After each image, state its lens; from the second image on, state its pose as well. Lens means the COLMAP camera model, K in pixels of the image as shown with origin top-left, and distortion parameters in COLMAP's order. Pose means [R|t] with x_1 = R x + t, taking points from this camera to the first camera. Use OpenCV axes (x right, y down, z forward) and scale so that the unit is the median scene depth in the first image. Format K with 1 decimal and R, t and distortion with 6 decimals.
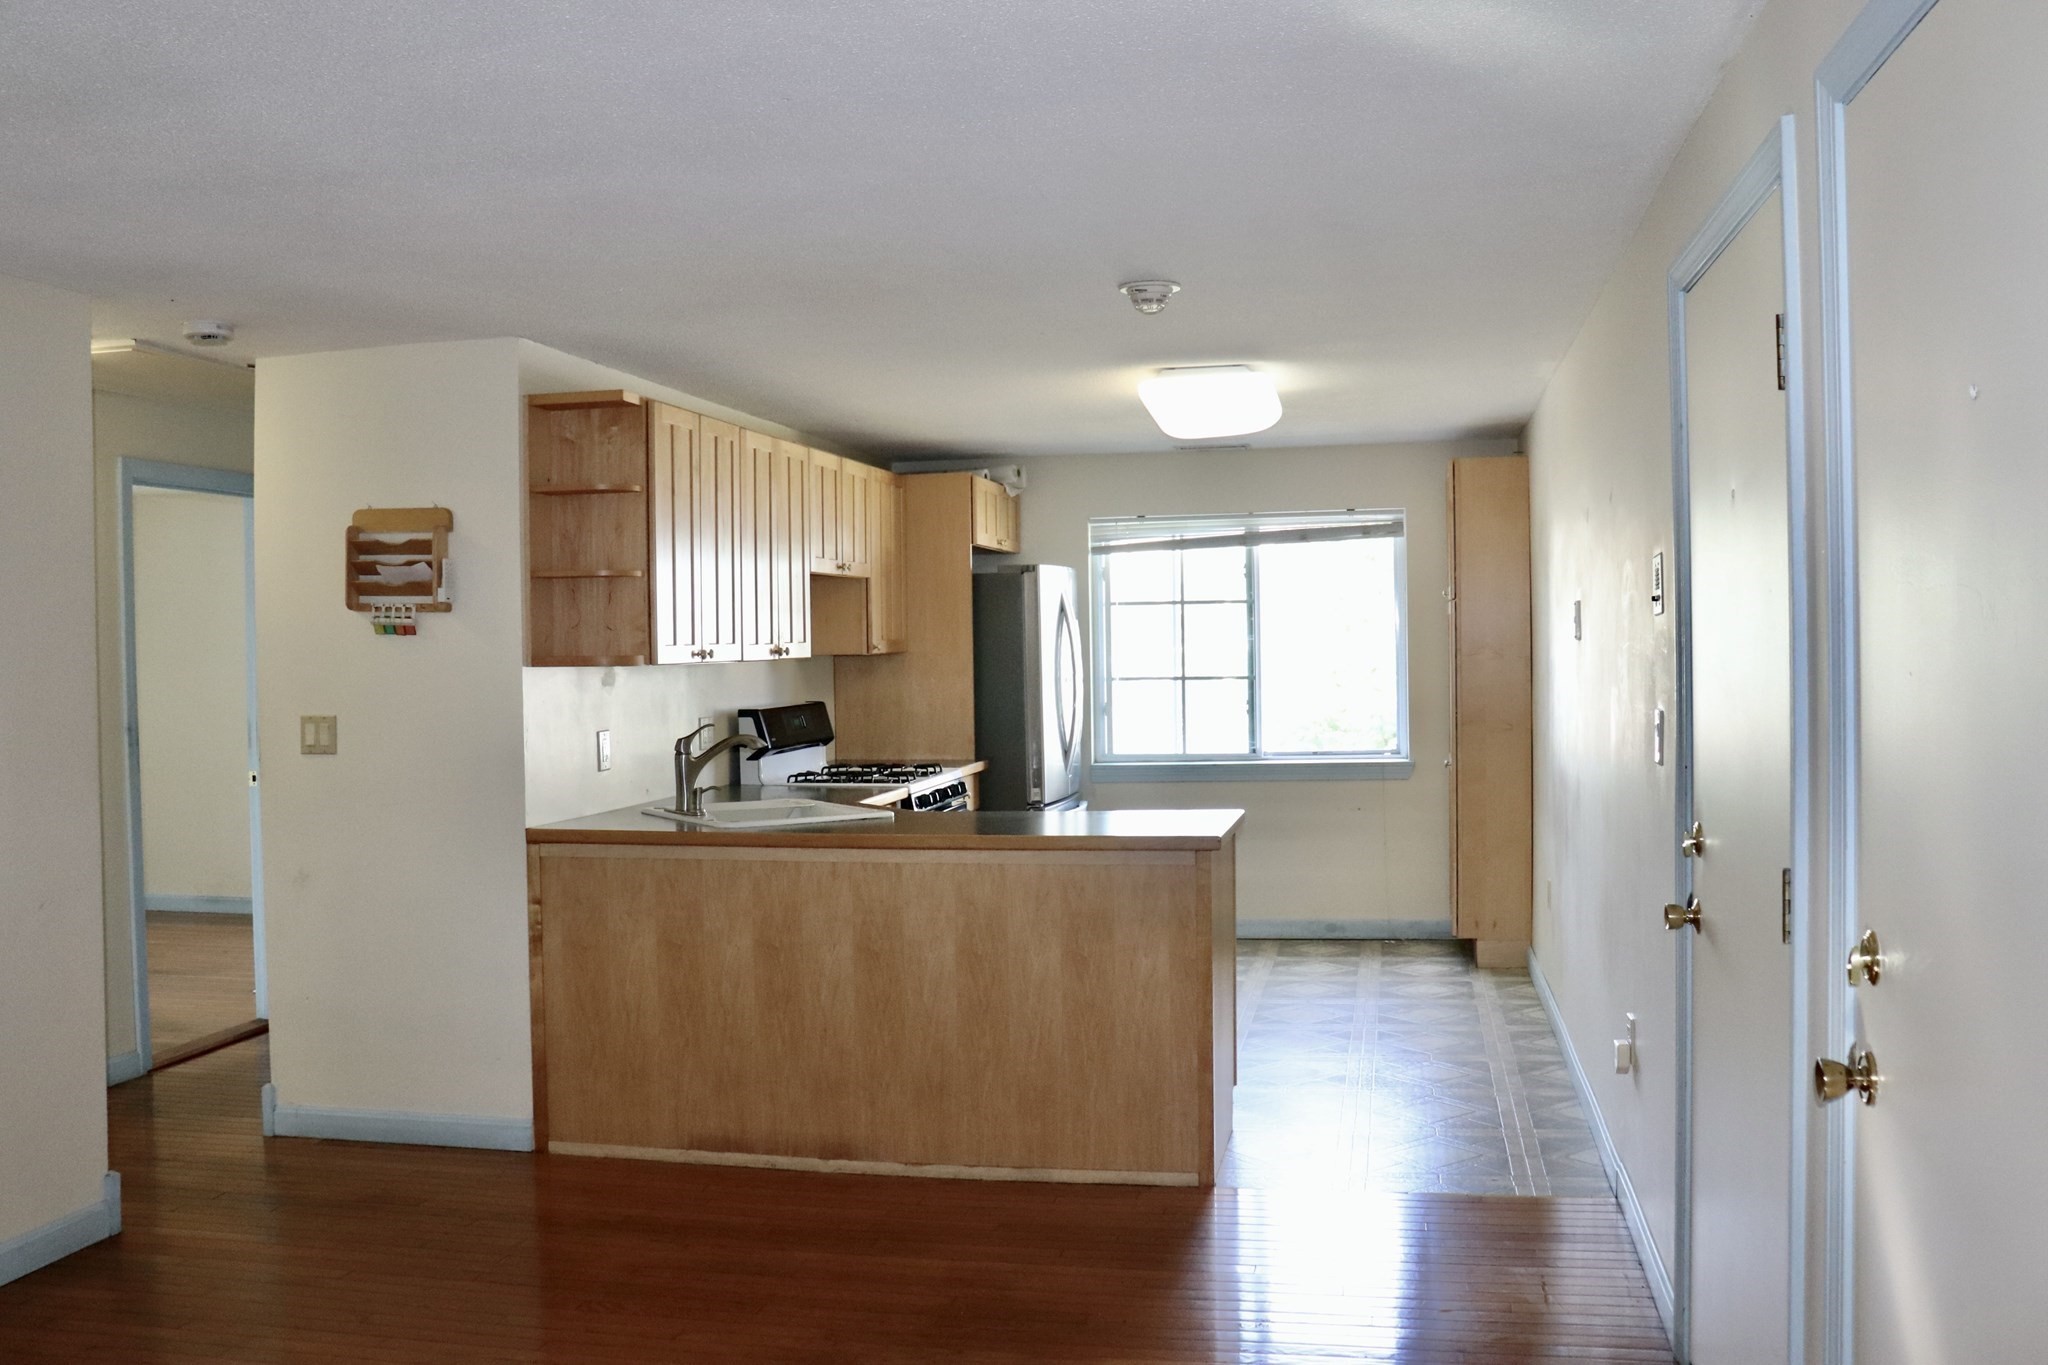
lens RADIAL K [[1823.9, 0, 1028.6], [0, 1823.9, 675.1], [0, 0, 1]] dist [-0.114716, 0.073571]
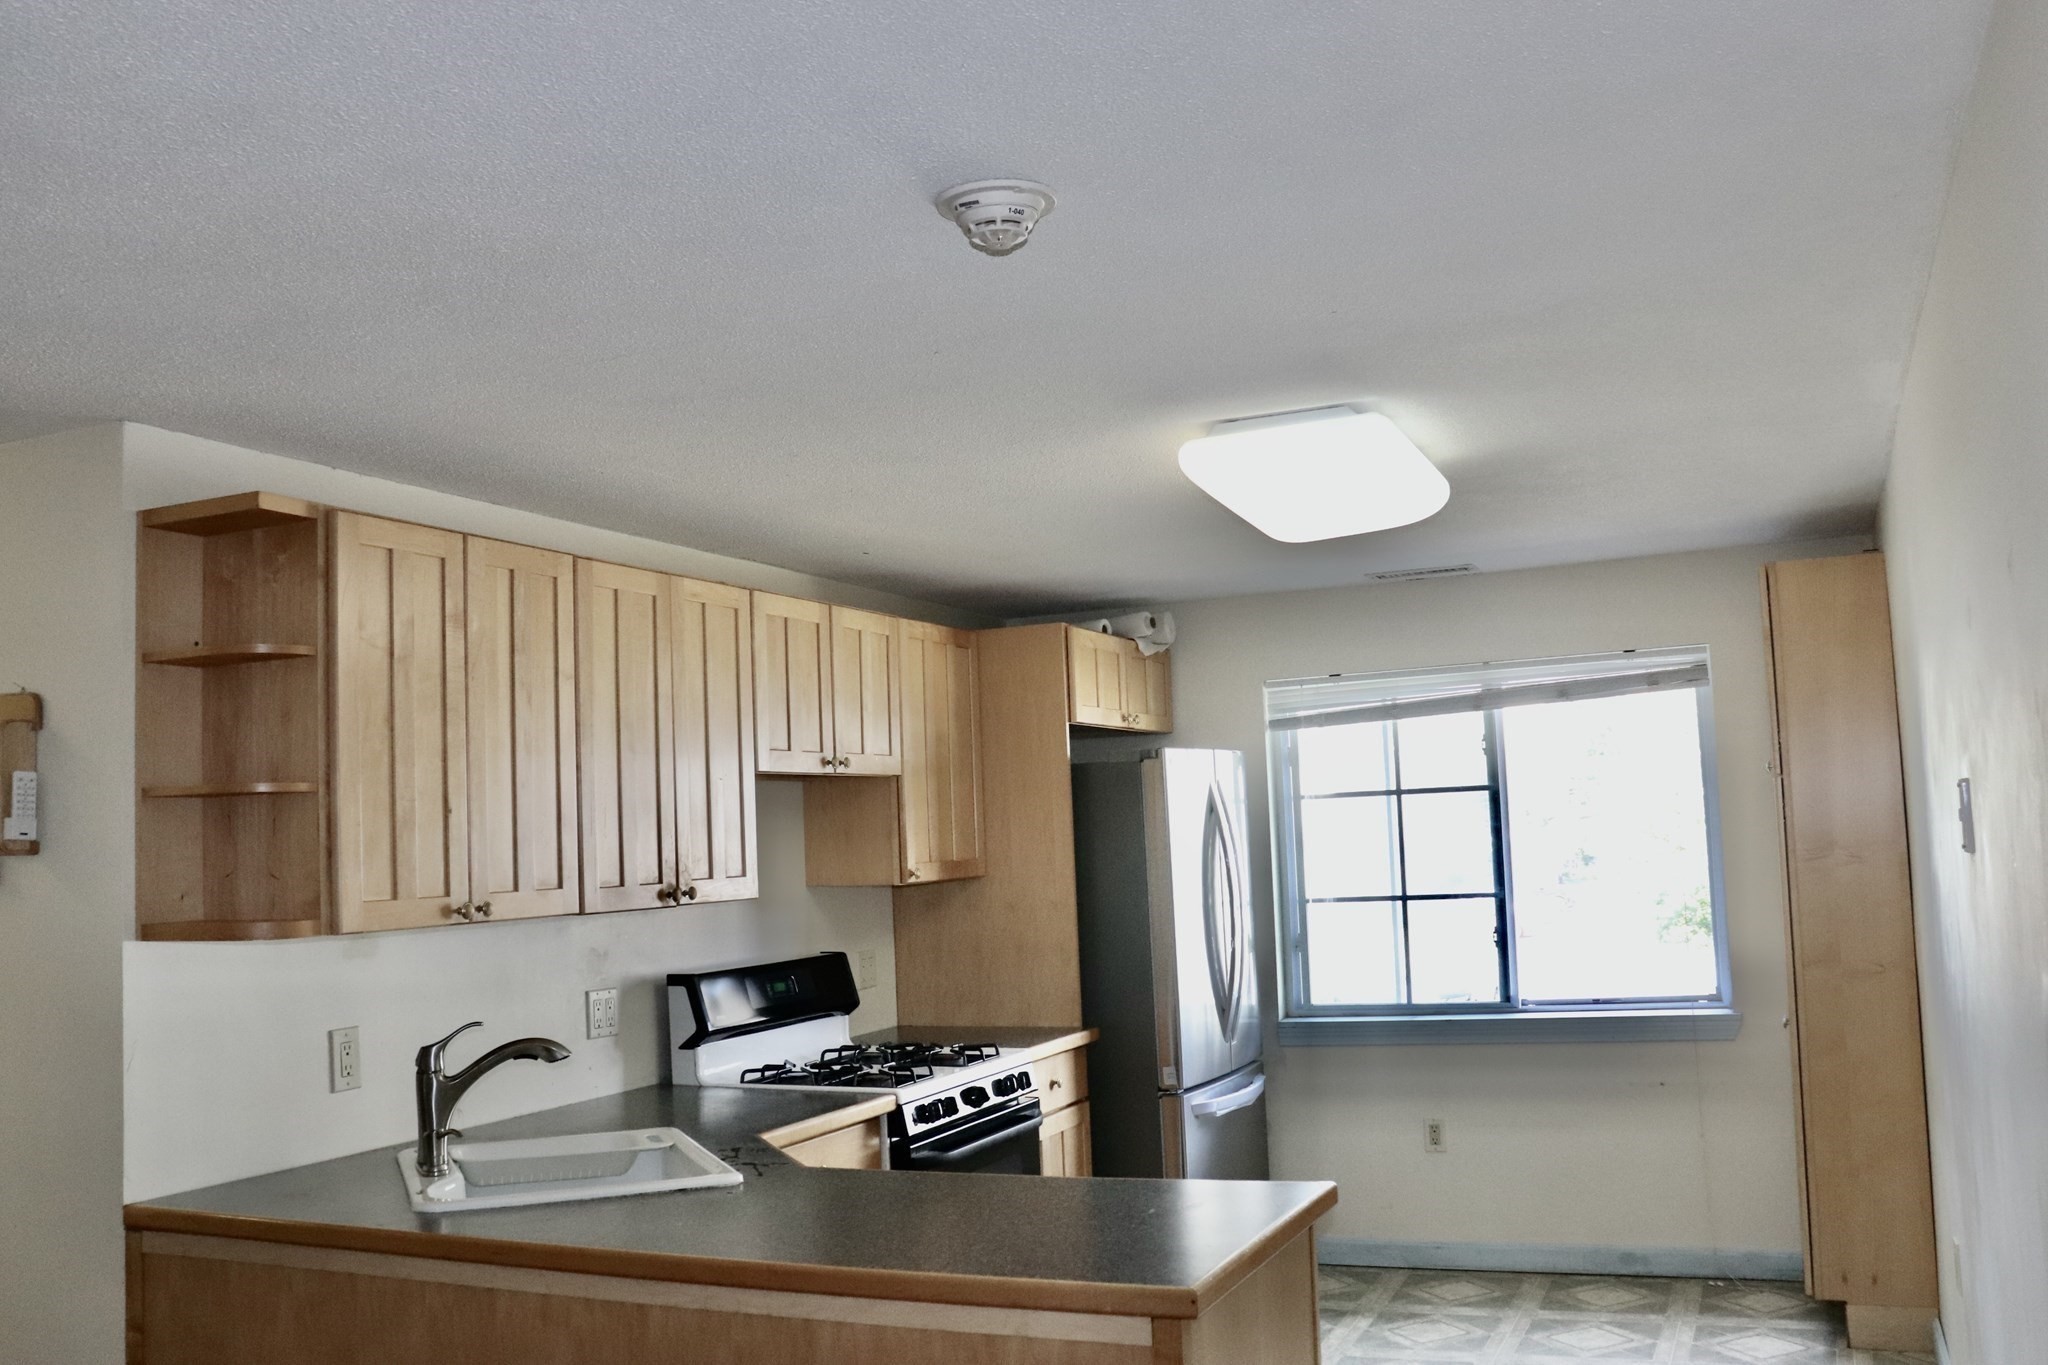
lens RADIAL K [[1823.9, 0, 1016.2], [0, 1823.9, 687.7], [0, 0, 1]] dist [-0.114716, 0.073571]
pose [[0.976920, -0.043161, -0.209199, 0.099977], [0.023105, 0.994978, -0.097386, -0.016401], [0.212351, 0.090305, 0.973012, 0.302096]]
